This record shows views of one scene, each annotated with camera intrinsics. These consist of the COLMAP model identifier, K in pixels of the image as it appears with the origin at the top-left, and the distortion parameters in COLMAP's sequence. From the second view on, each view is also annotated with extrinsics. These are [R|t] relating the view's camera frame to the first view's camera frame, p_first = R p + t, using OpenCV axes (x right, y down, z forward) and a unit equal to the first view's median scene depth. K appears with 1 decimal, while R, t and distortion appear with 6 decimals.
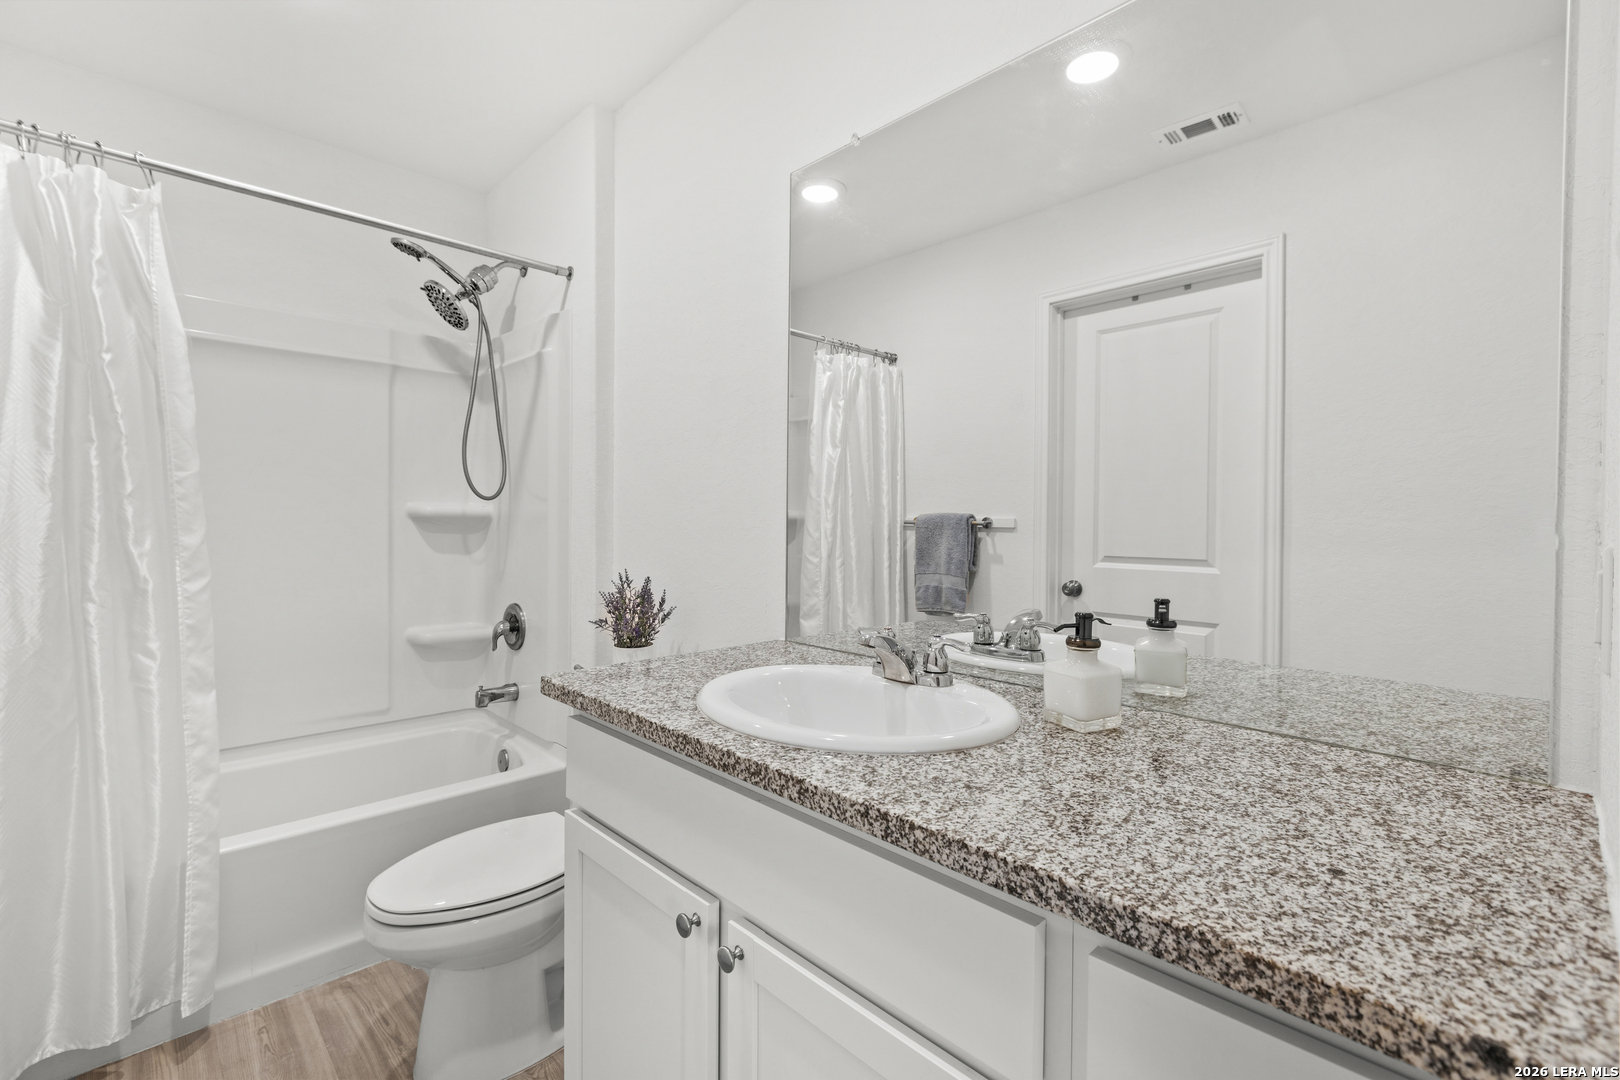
lens RADIAL K [[724.6, 0, 812.8], [0, 724.6, 526.4], [0, 0, 1]] dist [-0.000181, -0.000066]
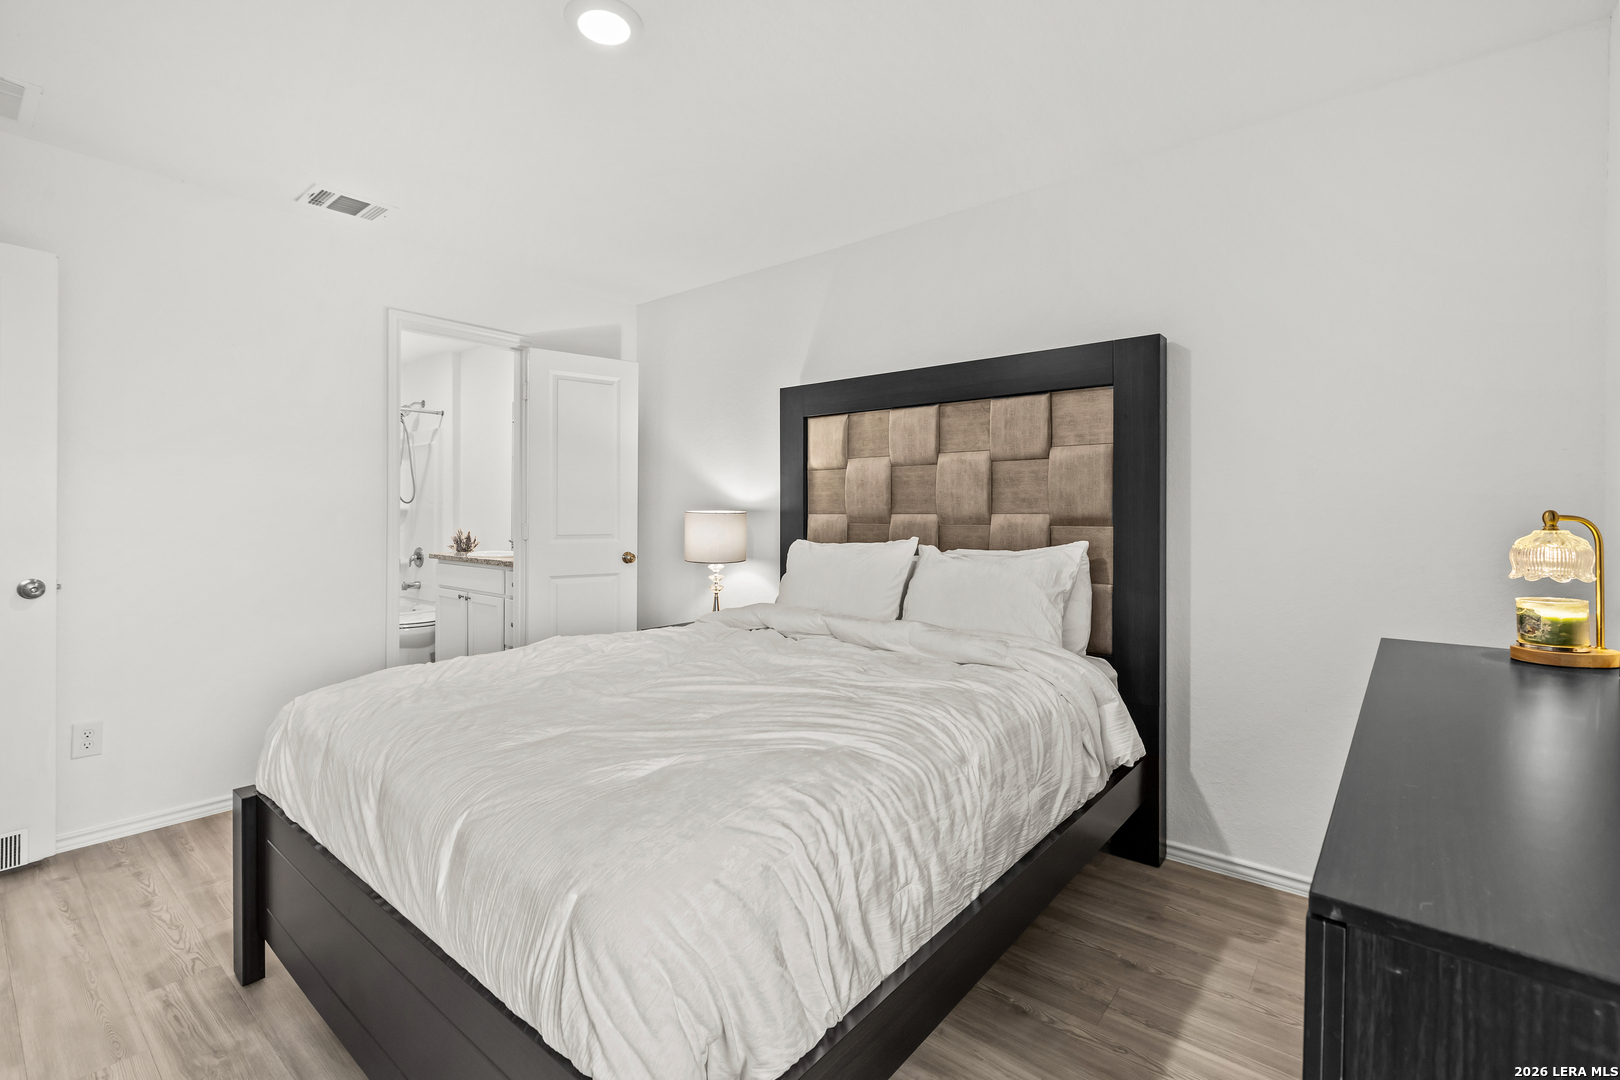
lens RADIAL K [[732.2, 0, 814.5], [0, 732.2, 492.1], [0, 0, 1]] dist [0.000578, 0.000180]
pose [[0.993193, -0.012525, 0.115807, 0.928420], [0.015406, 0.999593, -0.024016, 0.004295], [-0.115459, 0.025637, 0.992981, -2.377736]]
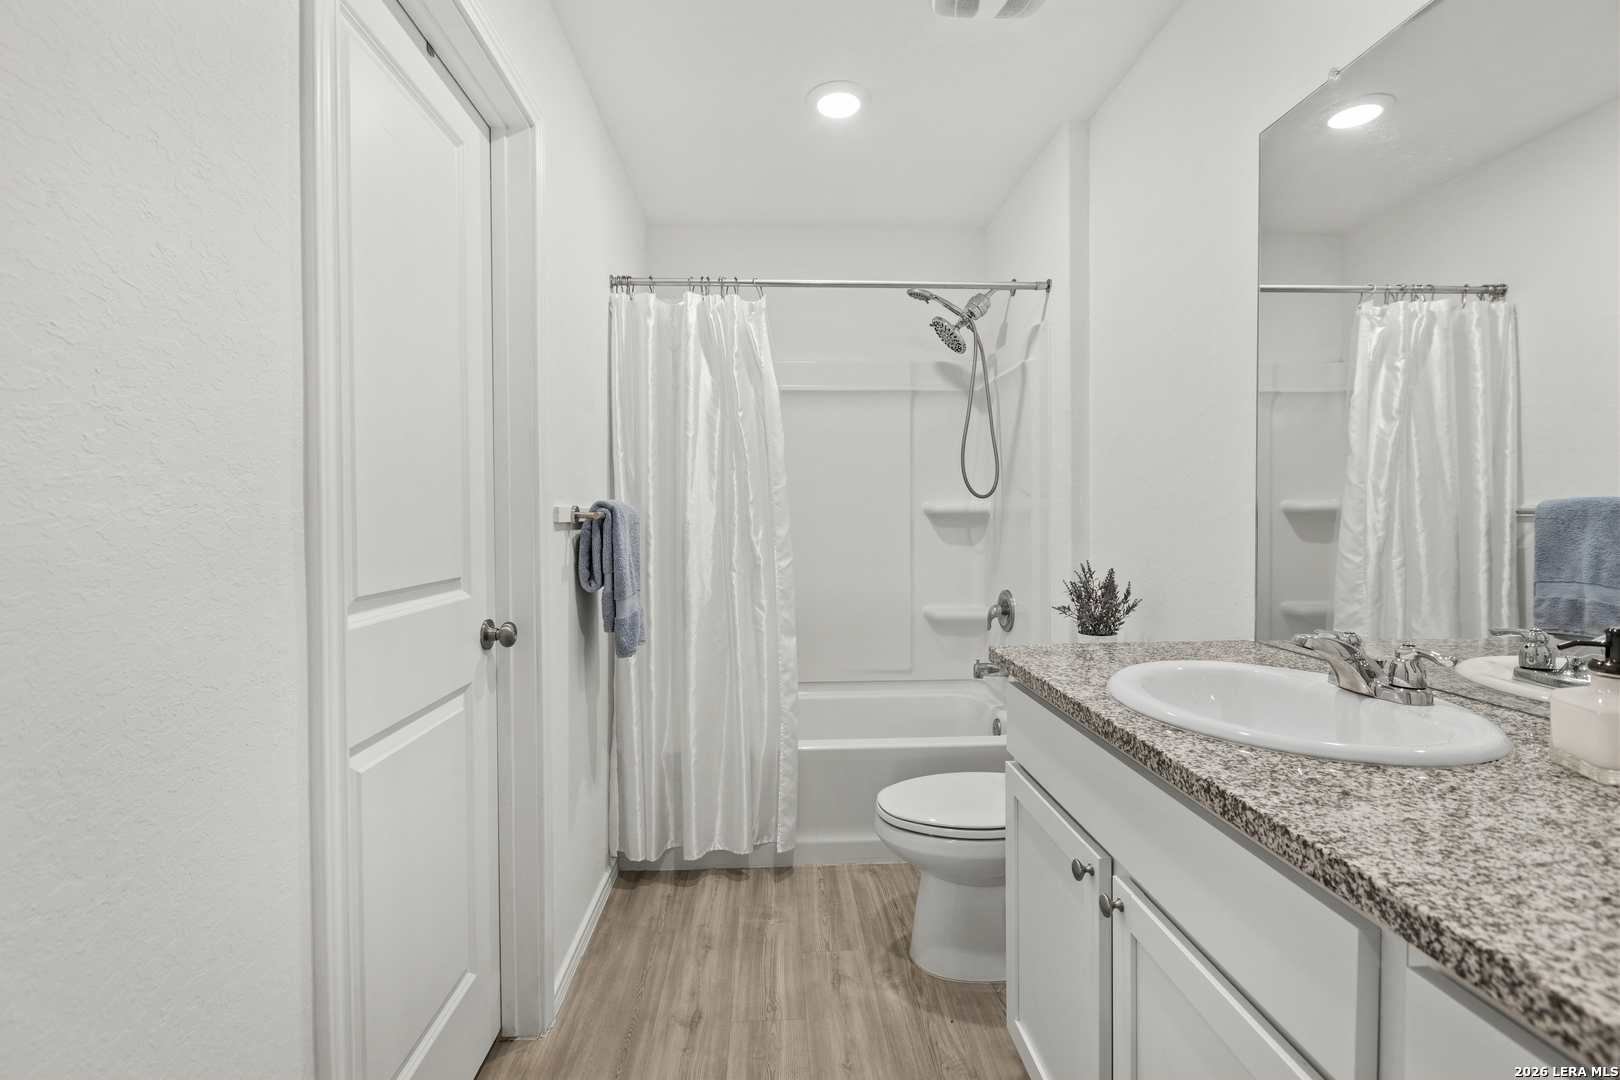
lens RADIAL K [[726.8, 0, 795.7], [0, 726.8, 518.6], [0, 0, 1]] dist [-0.001035, -0.000098]
pose [[0.745841, -0.010762, -0.666037, 0.148667], [0.008302, 0.999942, -0.006860, 0.001752], [0.666072, -0.000413, 0.745887, -0.084168]]
